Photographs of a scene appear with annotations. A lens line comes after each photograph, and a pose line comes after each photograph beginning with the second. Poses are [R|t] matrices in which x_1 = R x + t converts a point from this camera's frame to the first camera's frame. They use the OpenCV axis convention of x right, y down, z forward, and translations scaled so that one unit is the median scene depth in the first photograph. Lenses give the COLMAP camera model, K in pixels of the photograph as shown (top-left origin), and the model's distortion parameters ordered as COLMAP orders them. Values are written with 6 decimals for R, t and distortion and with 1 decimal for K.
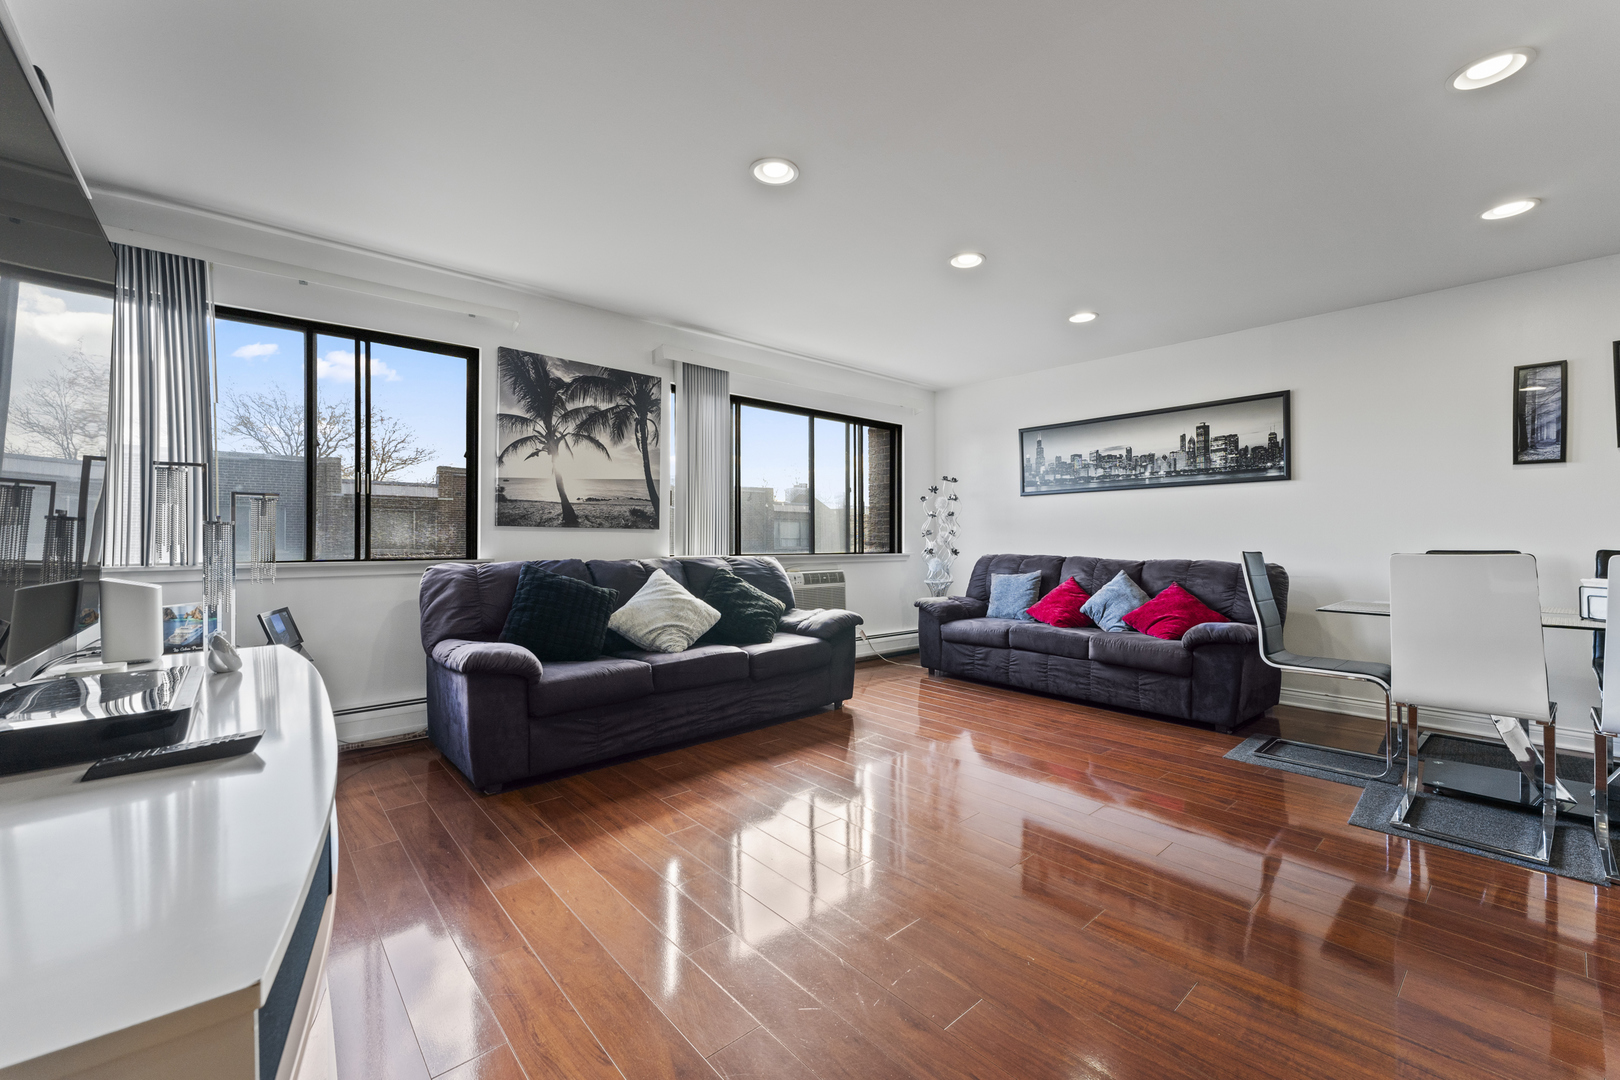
lens RADIAL K [[660.5, 0, 807.2], [0, 660.5, 559.7], [0, 0, 1]] dist [-0.003130, 0.000477]
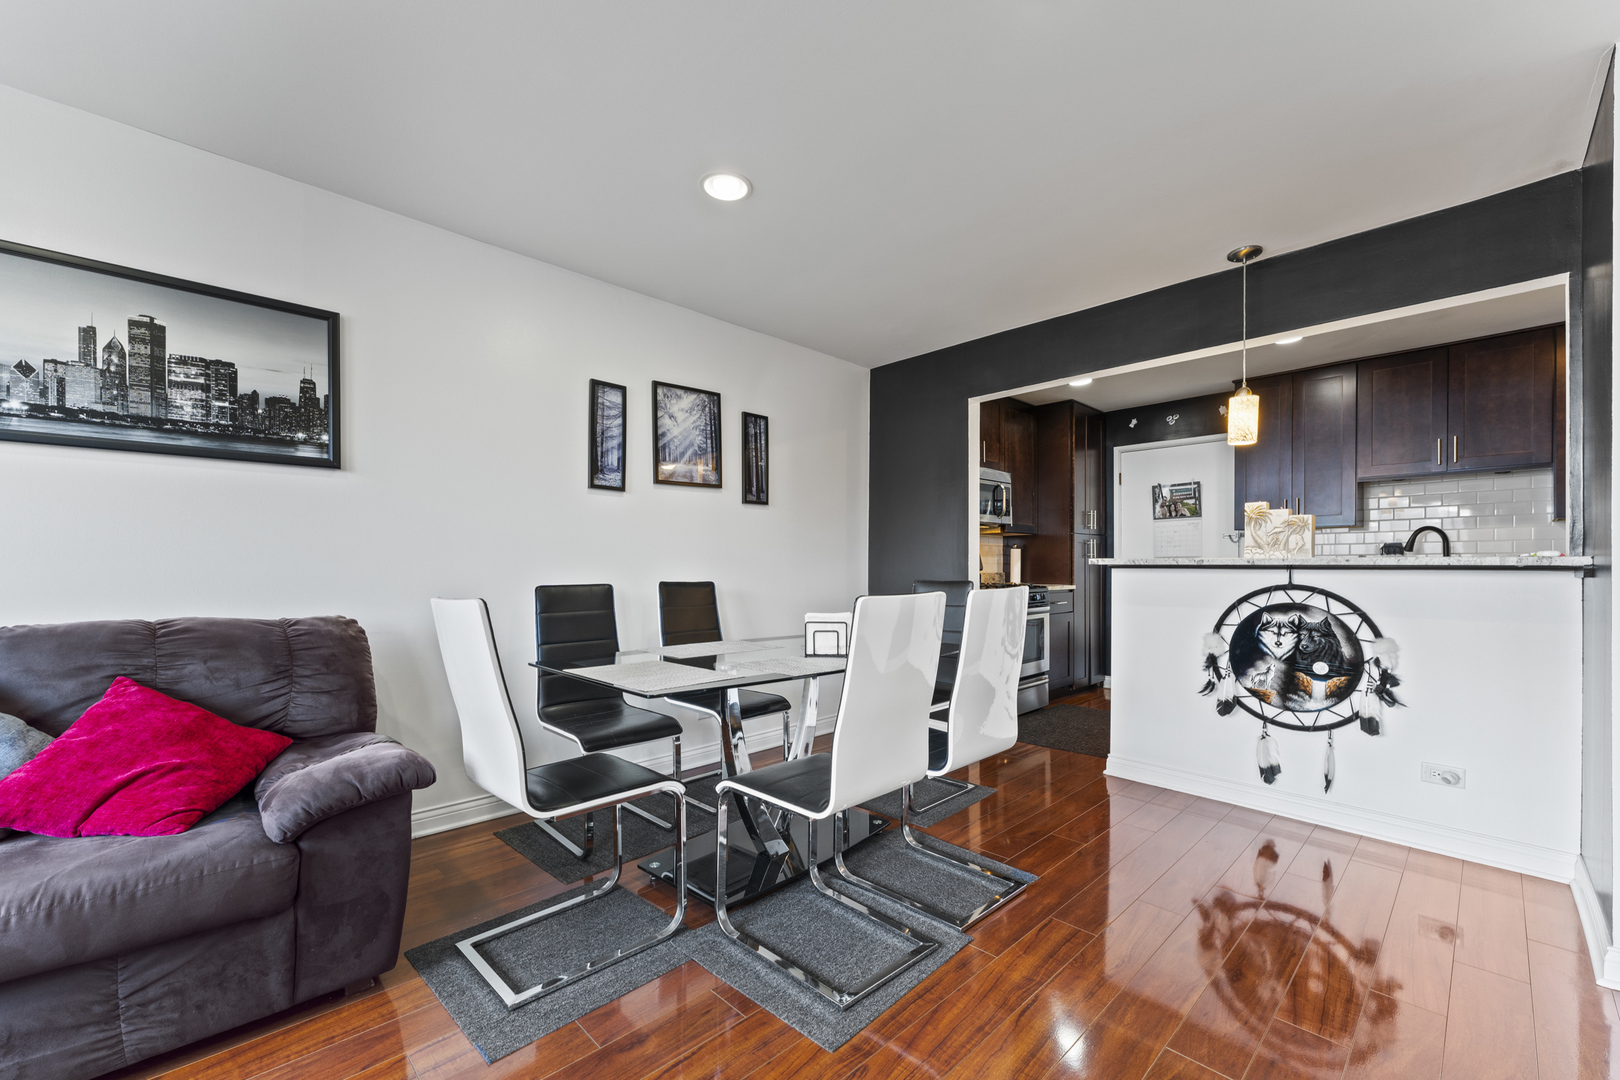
lens RADIAL K [[660.5, 0, 807.2], [0, 660.5, 559.7], [0, 0, 1]] dist [-0.003130, 0.000477]
pose [[-0.058499, 0.010899, 0.998228, 0.126233], [0.027415, 0.999581, -0.009307, -0.023694], [-0.997911, 0.026822, -0.058773, 0.604732]]
